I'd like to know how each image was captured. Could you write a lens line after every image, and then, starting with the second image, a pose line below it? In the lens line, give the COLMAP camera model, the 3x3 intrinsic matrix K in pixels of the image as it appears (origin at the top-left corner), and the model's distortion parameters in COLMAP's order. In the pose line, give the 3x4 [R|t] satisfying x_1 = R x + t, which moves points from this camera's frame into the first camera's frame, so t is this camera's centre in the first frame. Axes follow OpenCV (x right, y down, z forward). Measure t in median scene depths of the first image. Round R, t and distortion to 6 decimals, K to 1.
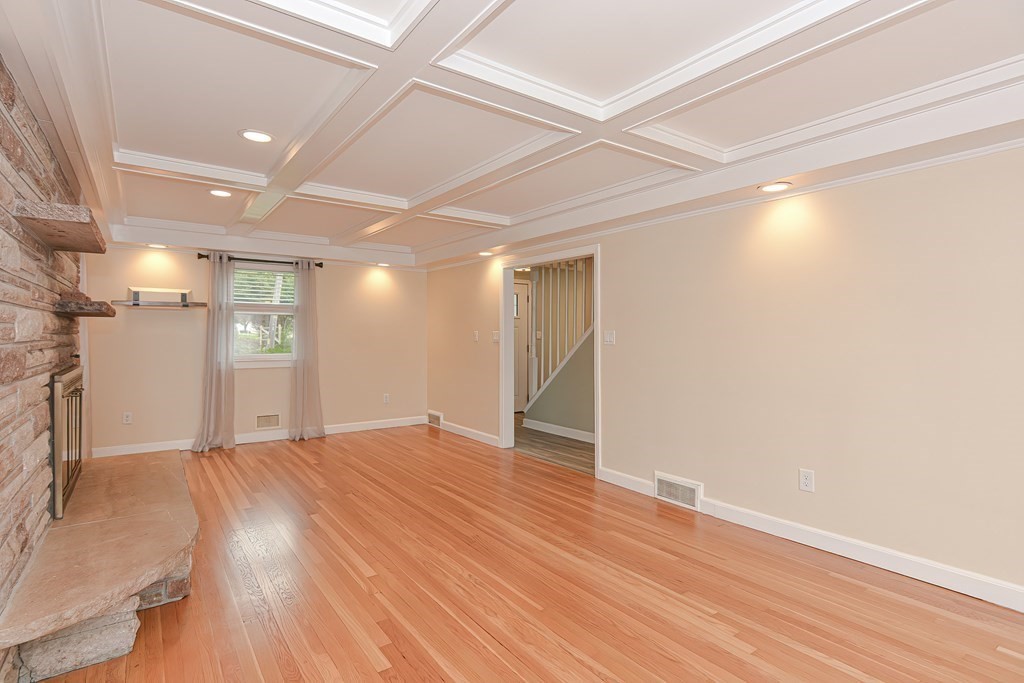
lens RADIAL K [[502.7, 0, 509.1], [0, 502.7, 340.6], [0, 0, 1]] dist [-0.023233, 0.009573]
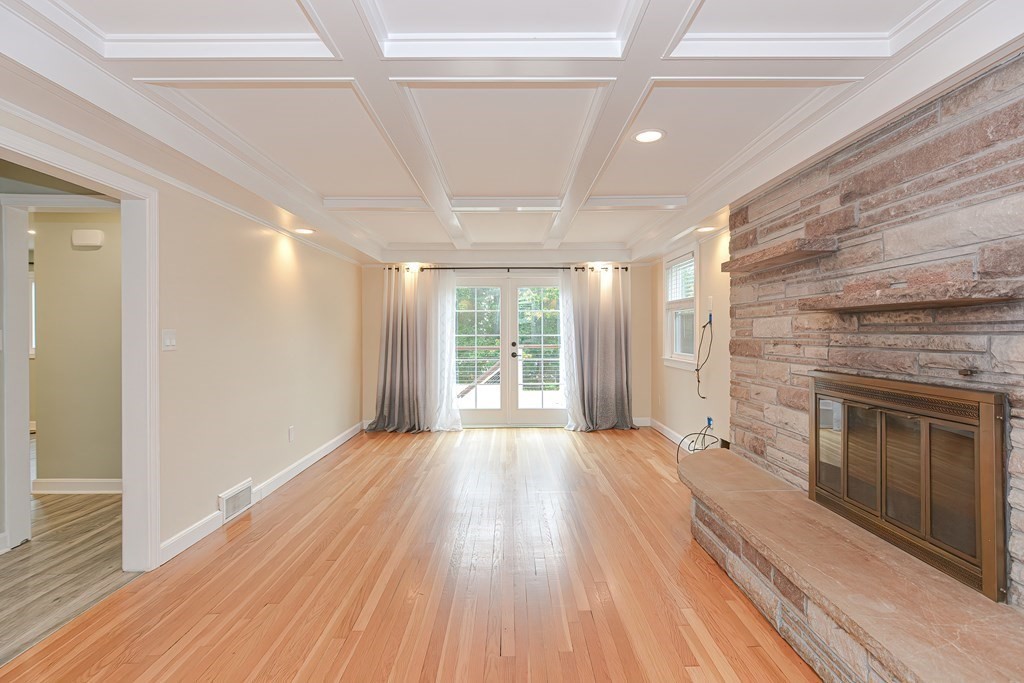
lens RADIAL K [[502.7, 0, 515.8], [0, 502.7, 333.7], [0, 0, 1]] dist [-0.023233, 0.009573]
pose [[-0.815455, 0.003774, 0.578809, -0.567241], [0.012220, 0.999868, 0.010697, -0.017987], [-0.578692, 0.015796, -0.815393, 1.284928]]
